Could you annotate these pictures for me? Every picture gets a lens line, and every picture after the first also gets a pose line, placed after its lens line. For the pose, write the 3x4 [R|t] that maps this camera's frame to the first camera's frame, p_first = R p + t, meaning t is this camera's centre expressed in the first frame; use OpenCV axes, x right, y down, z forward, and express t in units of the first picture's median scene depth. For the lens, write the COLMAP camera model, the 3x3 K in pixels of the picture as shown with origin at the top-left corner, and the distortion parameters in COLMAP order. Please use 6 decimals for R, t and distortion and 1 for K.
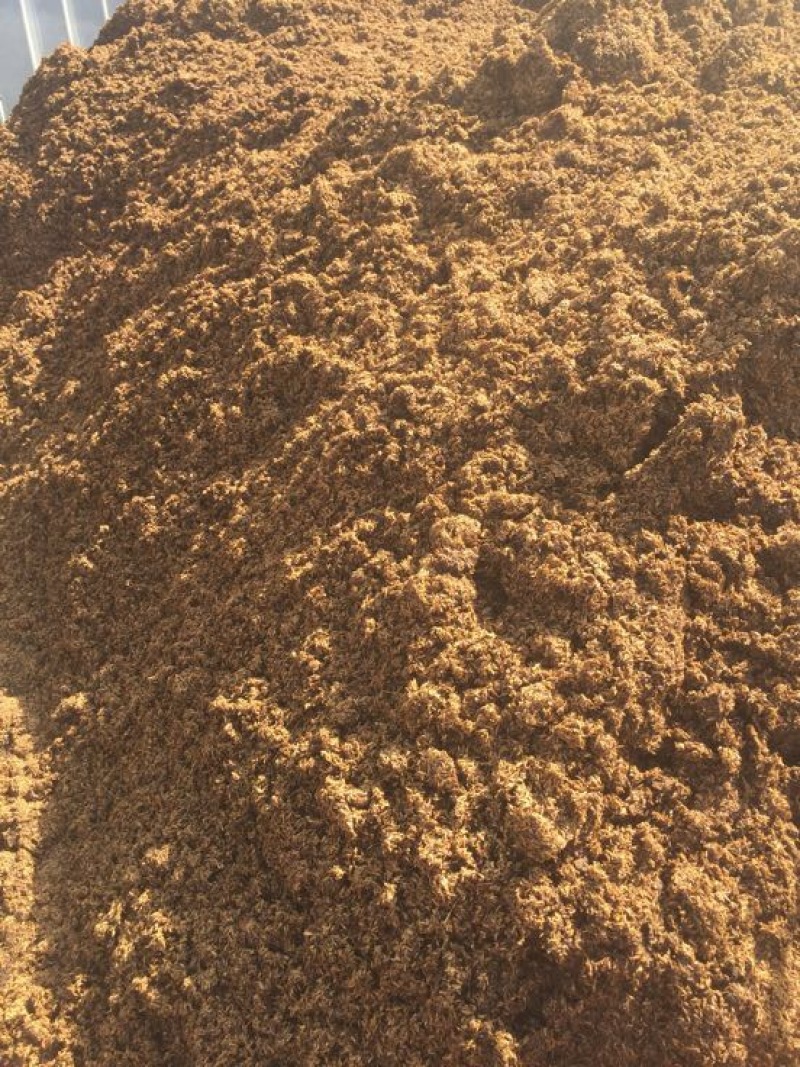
lens RADIAL K [[914.8, 0, 400.0], [0, 914.8, 533.5], [0, 0, 1]] dist [0.078575, -0.125694]
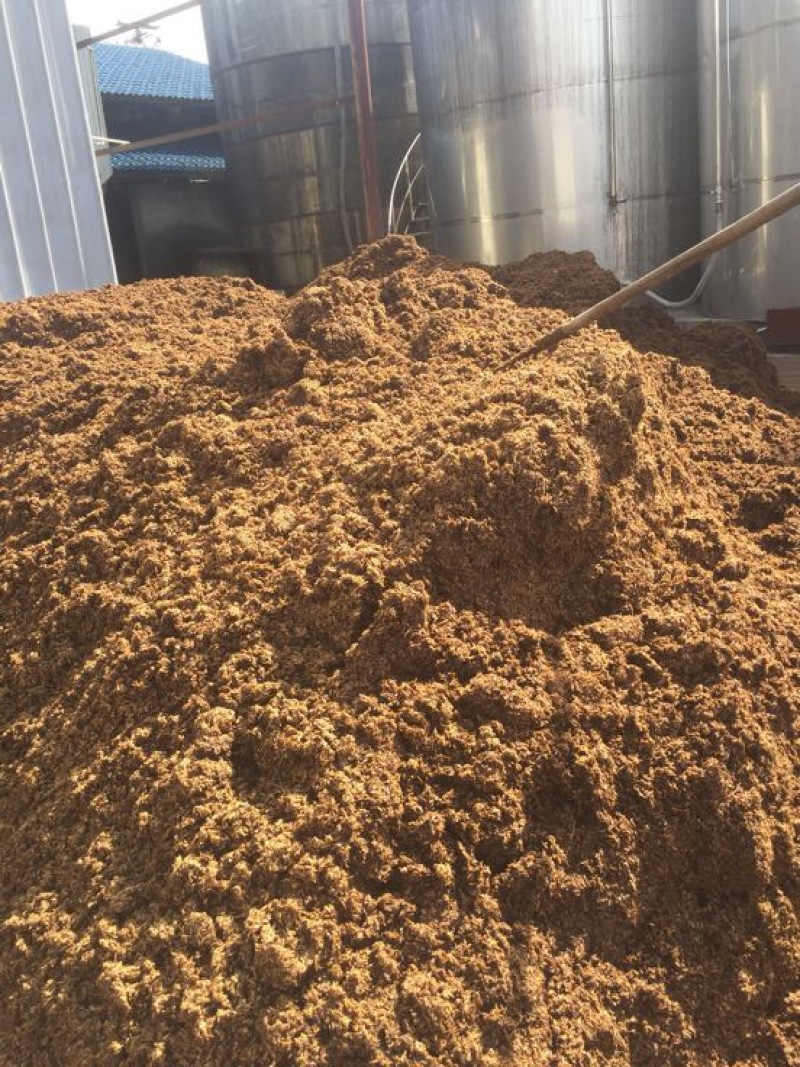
lens RADIAL K [[914.8, 0, 400.0], [0, 914.8, 533.5], [0, 0, 1]] dist [0.078575, -0.125694]
pose [[0.981727, -0.109381, 0.155719, 0.132232], [0.146169, 0.957408, -0.249007, 0.090690], [-0.121849, 0.267218, 0.955901, -0.204159]]
